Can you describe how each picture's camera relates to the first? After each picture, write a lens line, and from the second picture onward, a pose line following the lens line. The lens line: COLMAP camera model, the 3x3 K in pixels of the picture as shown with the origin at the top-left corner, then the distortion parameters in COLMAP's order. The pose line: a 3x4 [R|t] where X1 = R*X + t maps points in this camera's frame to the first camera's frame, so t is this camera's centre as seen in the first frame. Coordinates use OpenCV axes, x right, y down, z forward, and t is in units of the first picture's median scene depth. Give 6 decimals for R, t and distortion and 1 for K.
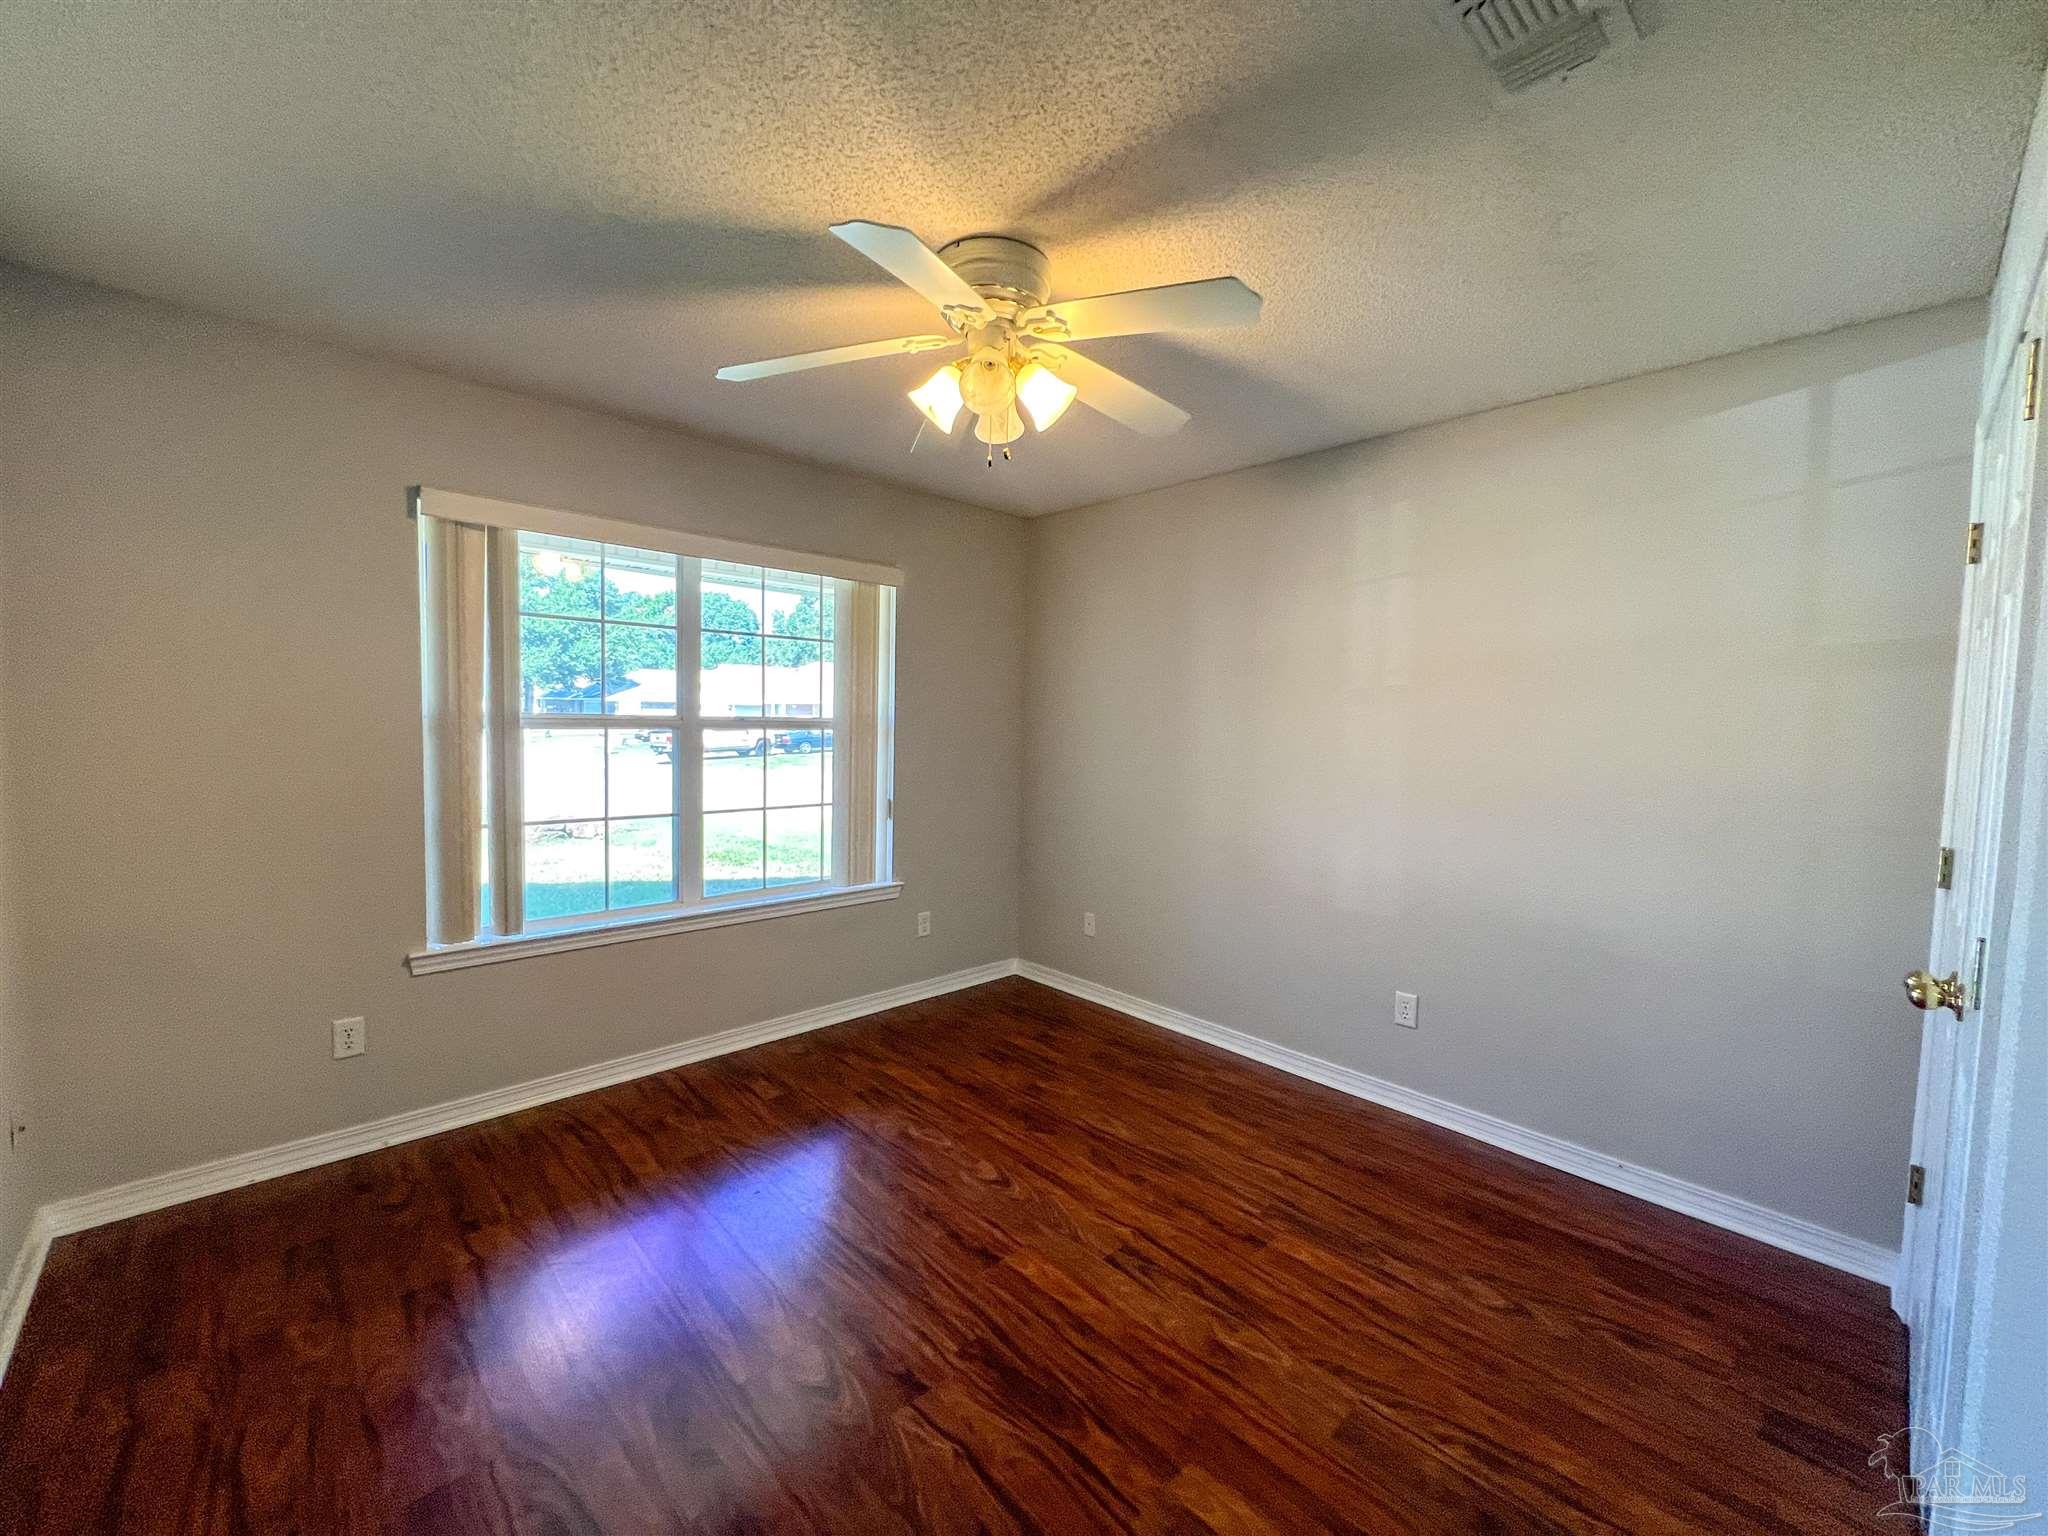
lens RADIAL K [[821.6, 0, 1022.1], [0, 821.6, 765.6], [0, 0, 1]] dist [-0.001120, 0.000408]
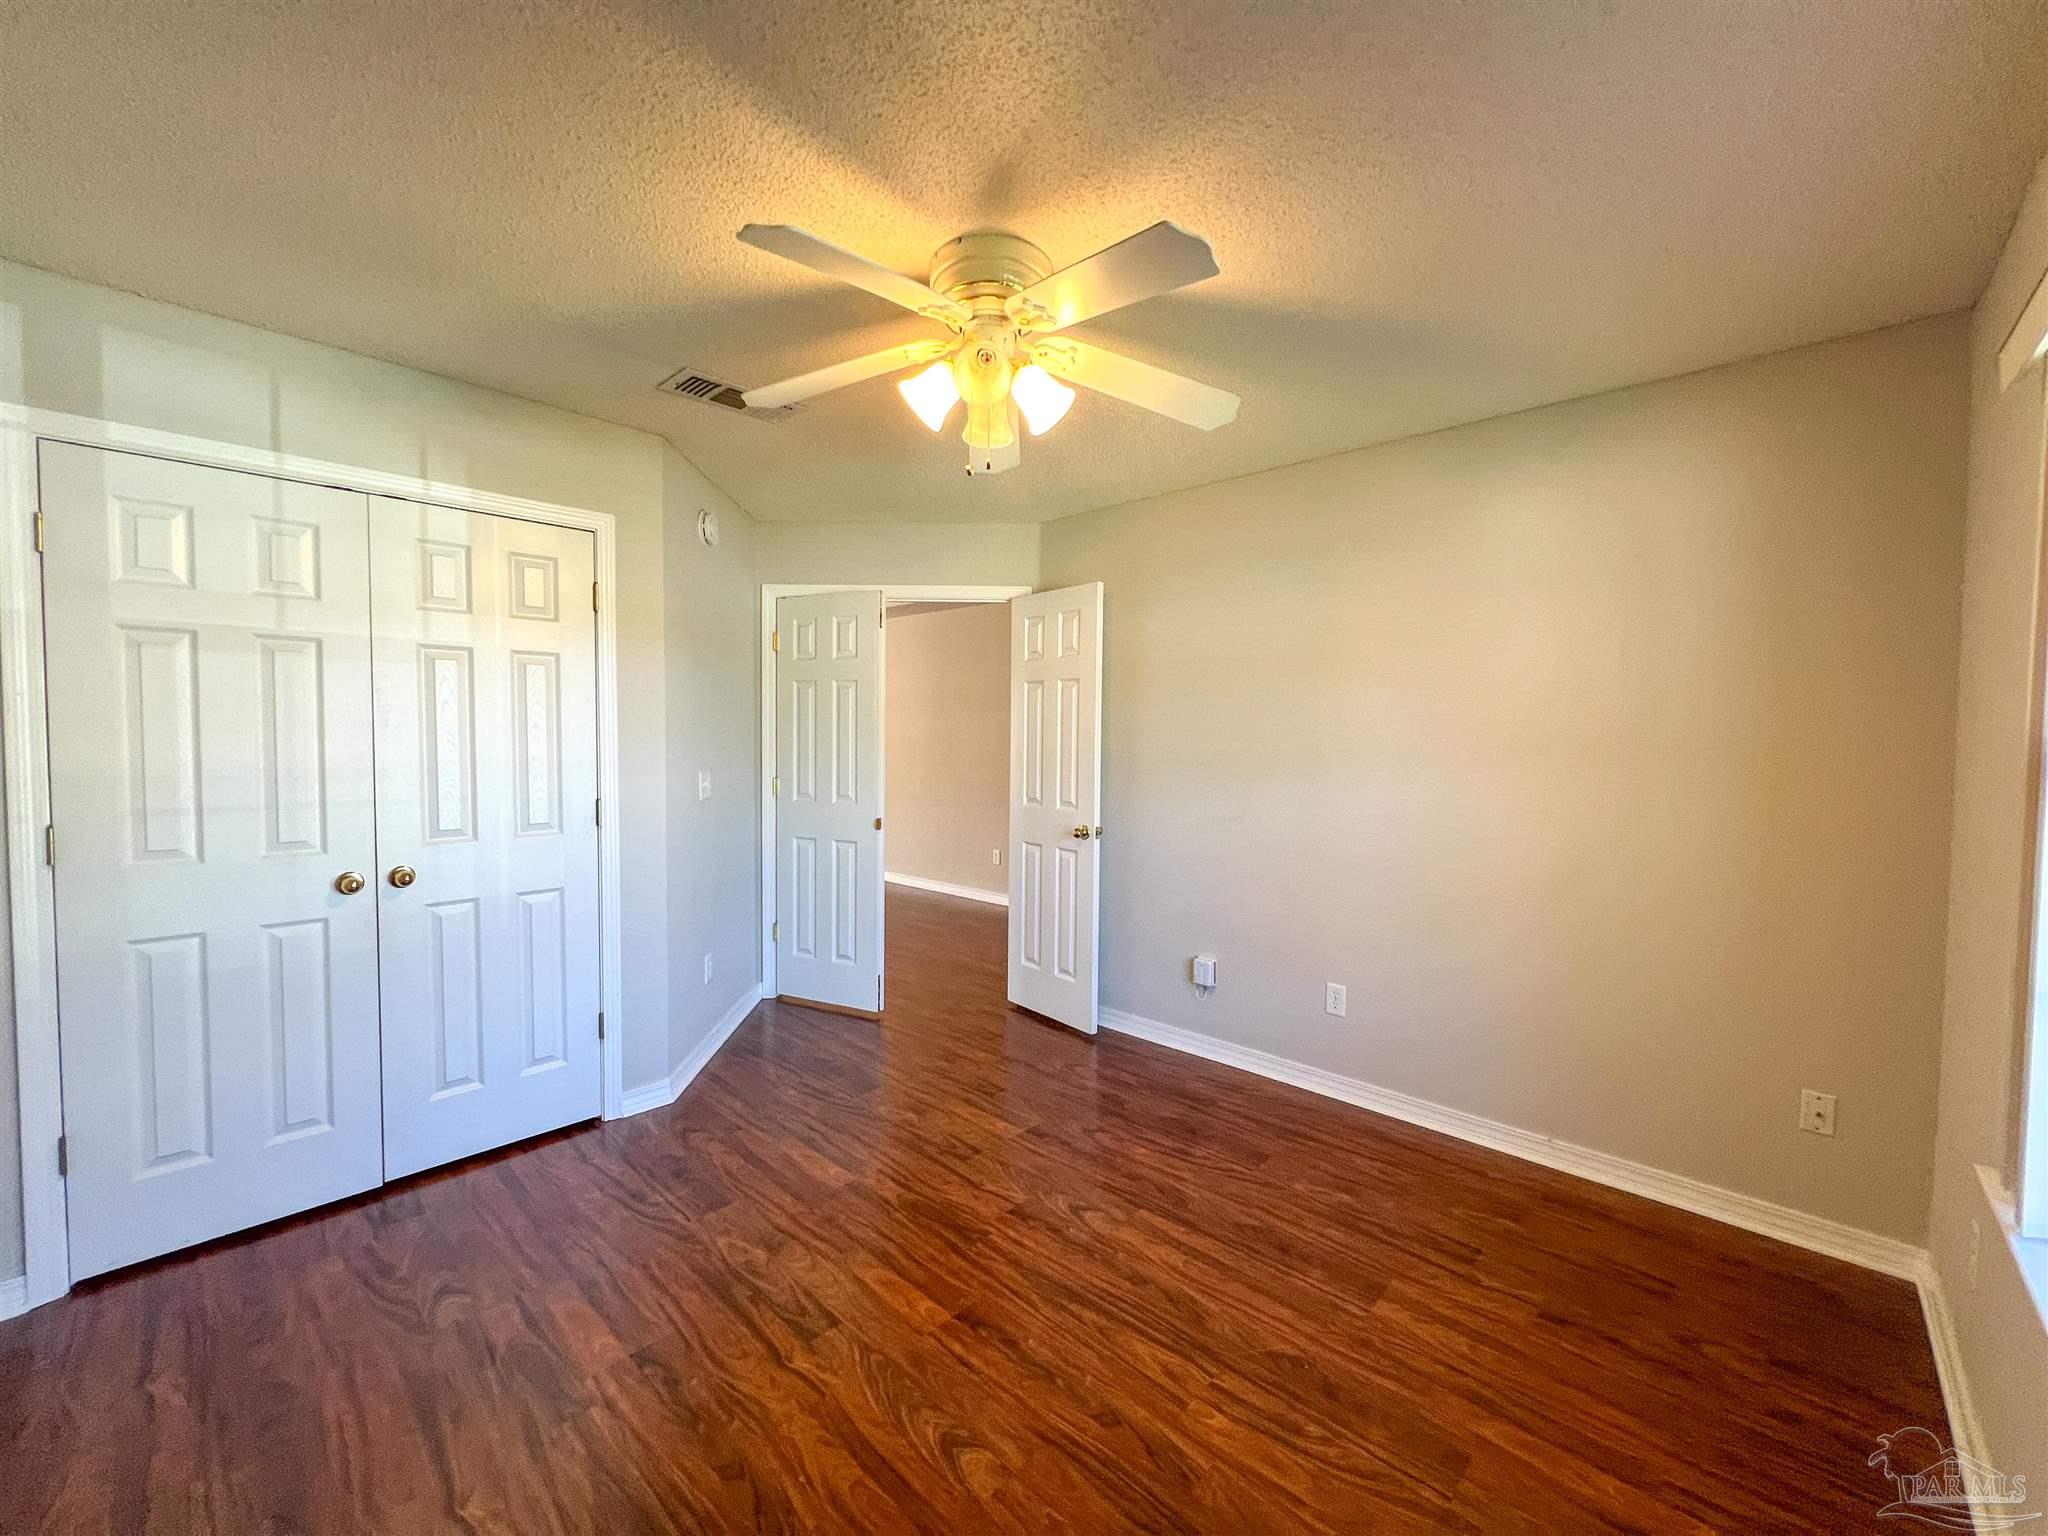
lens RADIAL K [[812.0, 0, 1028.3], [0, 812.0, 768.8], [0, 0, 1]] dist [-0.007263, 0.000072]
pose [[-0.997356, -0.028312, -0.066932, -0.031255], [-0.035193, 0.993957, 0.103973, -0.110438], [0.063584, 0.106053, -0.992325, 1.905266]]
